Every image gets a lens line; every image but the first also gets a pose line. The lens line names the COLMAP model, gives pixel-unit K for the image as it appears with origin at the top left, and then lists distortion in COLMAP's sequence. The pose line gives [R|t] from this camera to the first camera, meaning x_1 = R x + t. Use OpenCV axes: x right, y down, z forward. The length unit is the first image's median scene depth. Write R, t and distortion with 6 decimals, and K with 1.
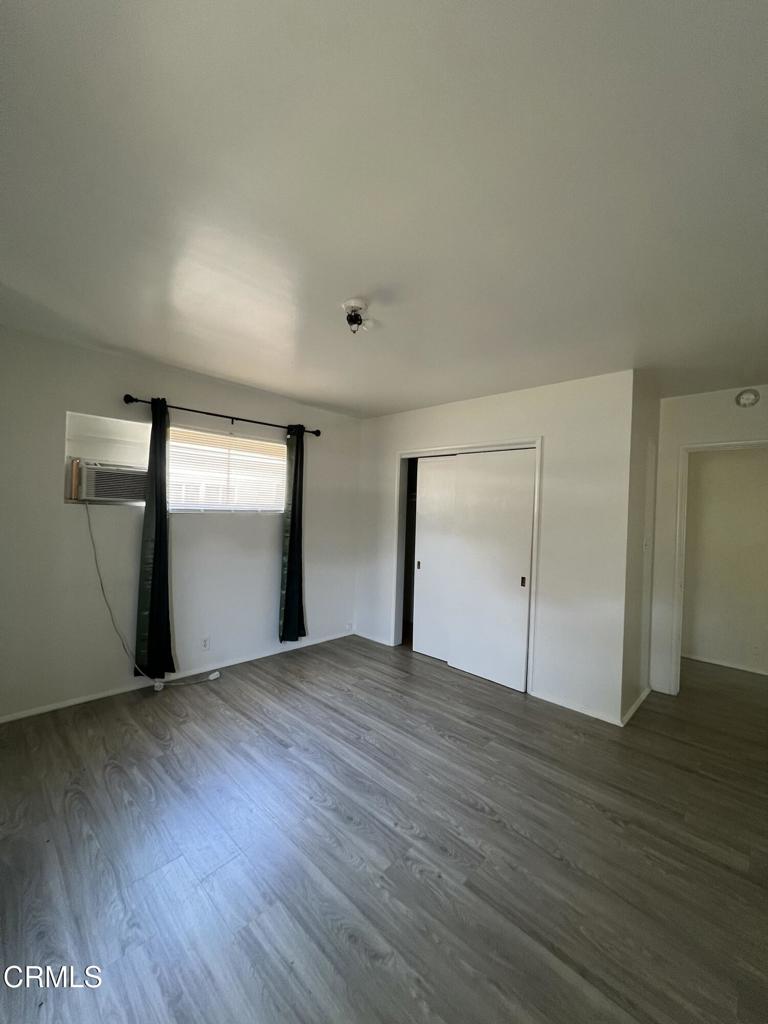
lens RADIAL K [[409.4, 0, 382.8], [0, 409.4, 510.7], [0, 0, 1]] dist [-0.001519, 0.001004]
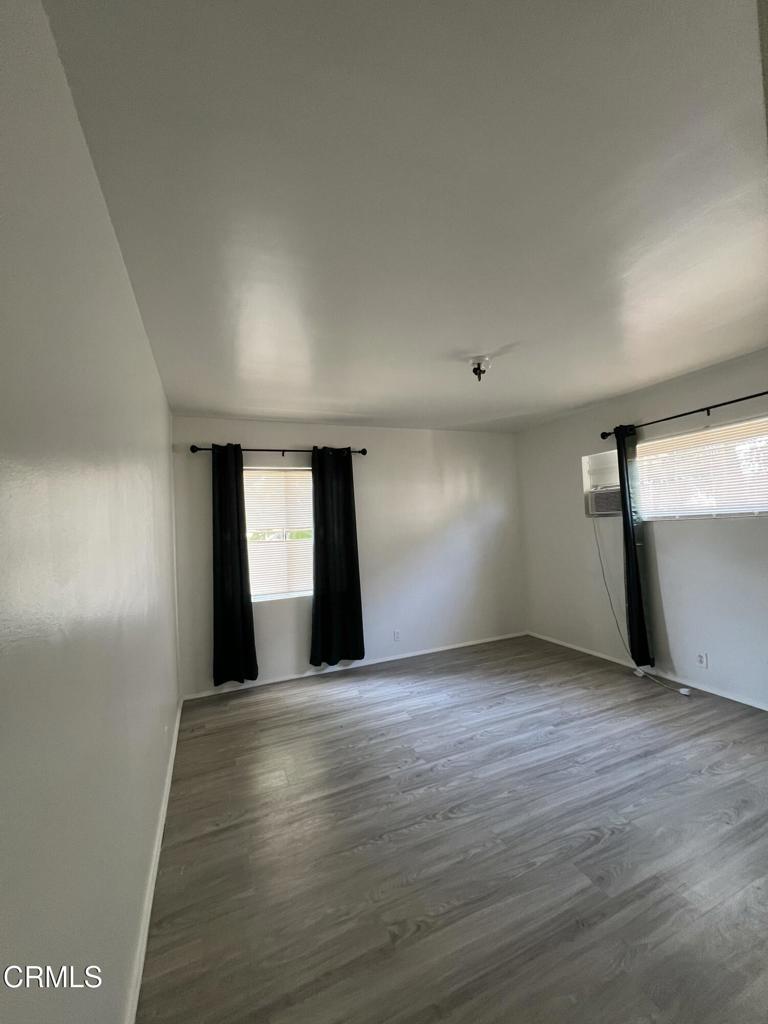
lens RADIAL K [[409.4, 0, 382.8], [0, 409.4, 510.7], [0, 0, 1]] dist [-0.001519, 0.001004]
pose [[-0.390659, -0.050137, -0.919169, 1.006722], [0.036306, 0.996900, -0.069807, 0.037894], [0.919819, -0.060643, -0.387627, 1.005824]]
